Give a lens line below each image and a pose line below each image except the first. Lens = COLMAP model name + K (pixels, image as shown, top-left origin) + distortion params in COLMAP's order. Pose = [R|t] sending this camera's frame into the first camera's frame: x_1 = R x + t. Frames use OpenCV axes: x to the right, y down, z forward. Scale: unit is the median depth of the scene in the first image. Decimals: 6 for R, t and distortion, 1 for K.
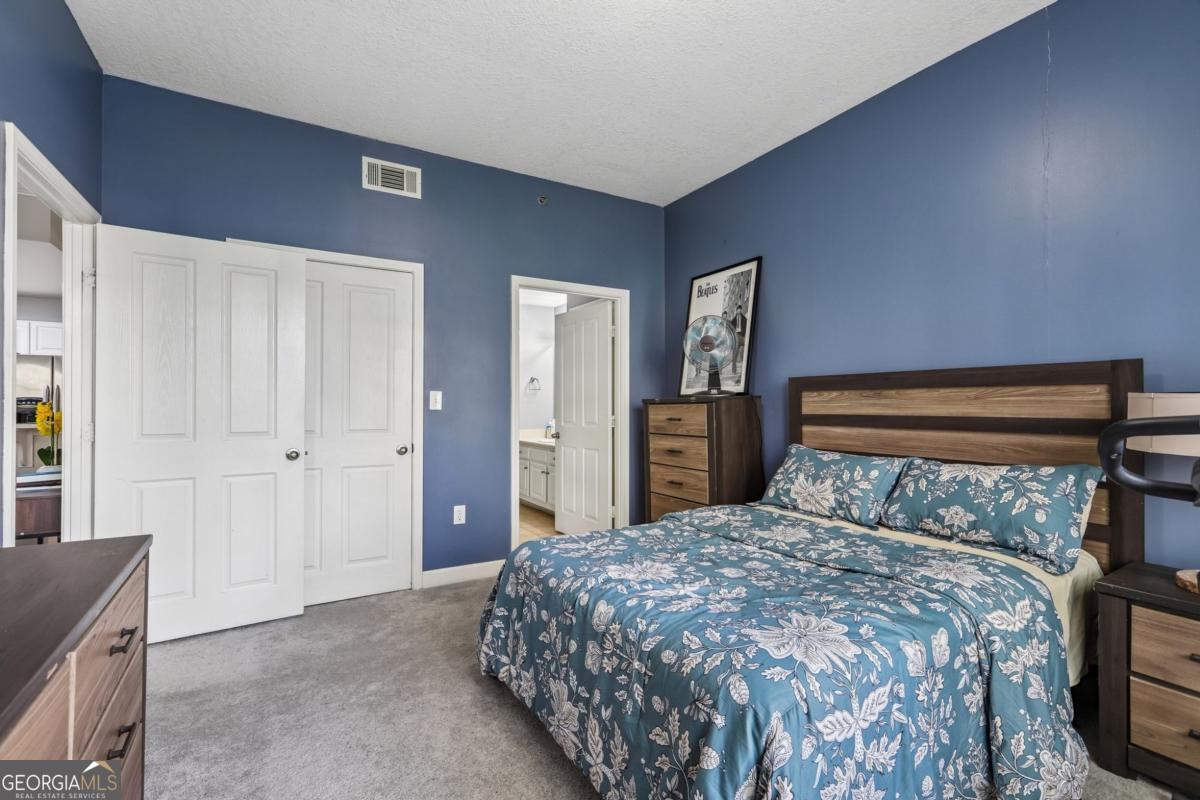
lens RADIAL K [[534.7, 0, 604.0], [0, 534.7, 399.6], [0, 0, 1]] dist [-0.001369, 0.000747]
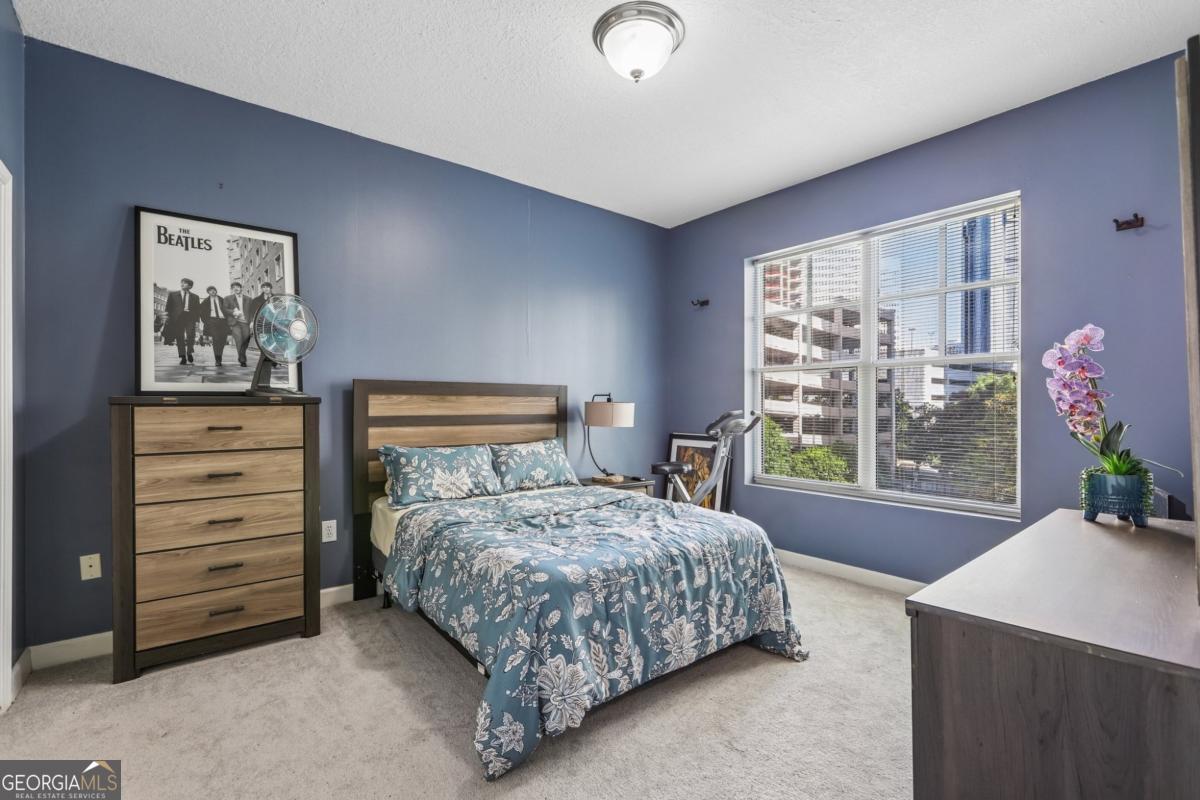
lens RADIAL K [[534.7, 0, 601.0], [0, 534.7, 406.0], [0, 0, 1]] dist [-0.001369, 0.000747]
pose [[-0.134248, 0.001849, 0.990946, -0.784349], [-0.010945, 0.999934, -0.003349, 0.007052], [-0.990887, -0.011296, -0.134219, 0.791277]]
